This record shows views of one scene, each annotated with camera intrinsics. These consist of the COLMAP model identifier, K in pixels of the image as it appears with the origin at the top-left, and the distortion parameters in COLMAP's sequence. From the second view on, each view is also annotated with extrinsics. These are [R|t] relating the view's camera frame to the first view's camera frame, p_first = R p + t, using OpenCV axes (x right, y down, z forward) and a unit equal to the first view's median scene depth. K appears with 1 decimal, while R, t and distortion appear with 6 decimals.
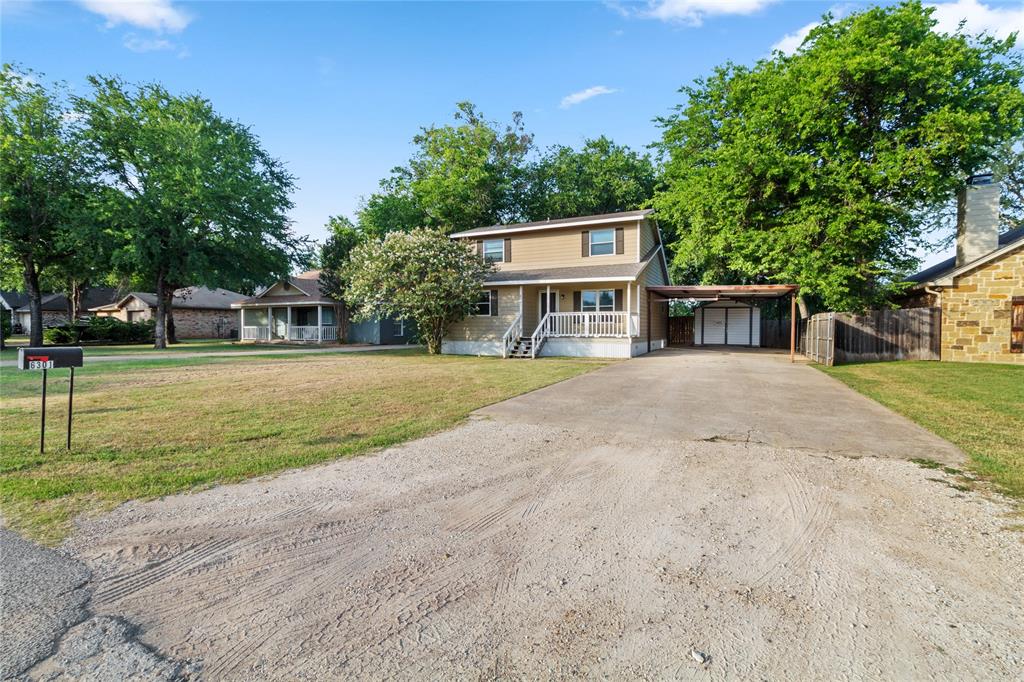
lens RADIAL K [[475.0, 0, 515.9], [0, 475.0, 343.5], [0, 0, 1]] dist [0.005331, 0.001052]
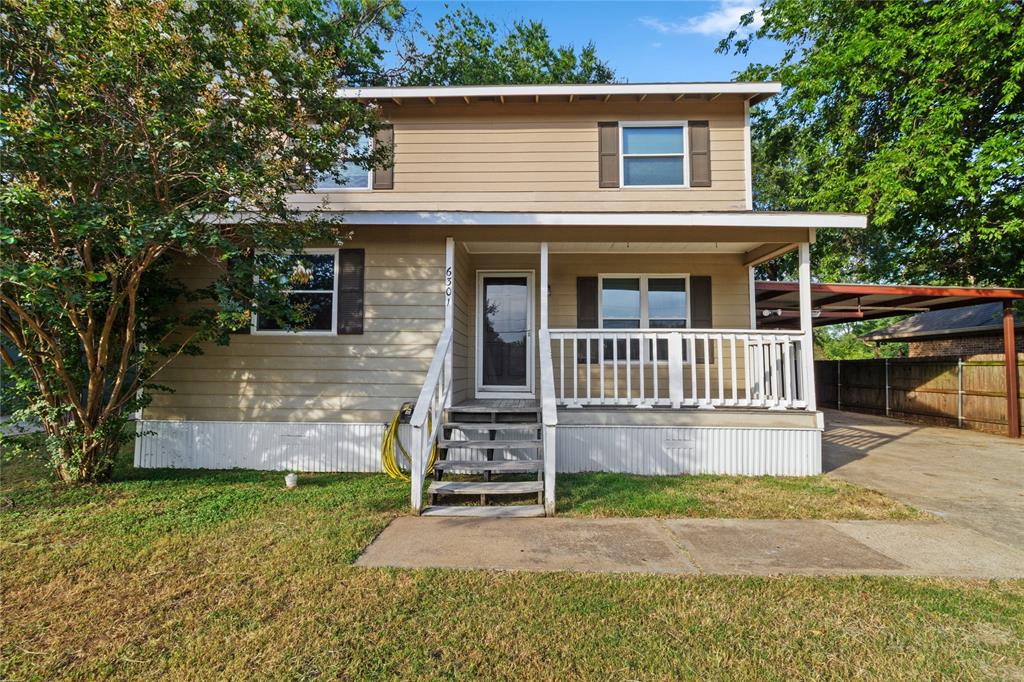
lens RADIAL K [[475.0, 0, 515.9], [0, 475.0, 343.5], [0, 0, 1]] dist [0.005331, 0.001052]
pose [[0.918921, 0.028583, 0.393404, -0.067850], [0.001812, 0.997055, -0.076674, -0.030017], [-0.394436, 0.071170, 0.916163, 0.699752]]
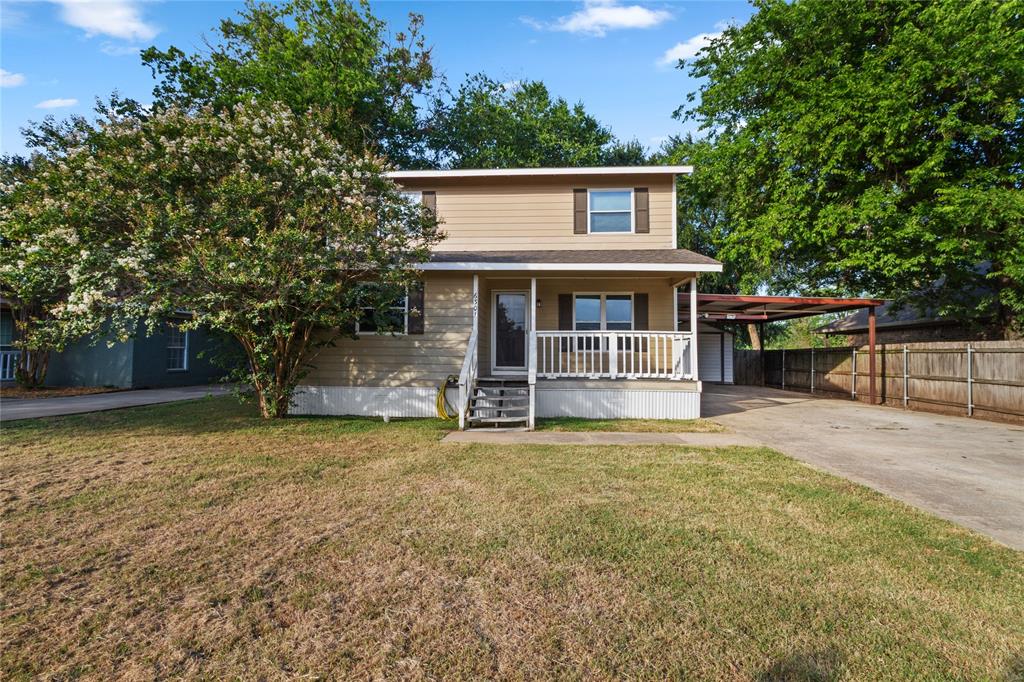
lens RADIAL K [[475.0, 0, 515.9], [0, 475.0, 343.5], [0, 0, 1]] dist [0.005331, 0.001052]
pose [[0.929365, 0.019086, 0.368668, -0.131226], [0.001507, 0.998458, -0.055489, -0.021854], [-0.369159, 0.052125, 0.927903, 0.519118]]
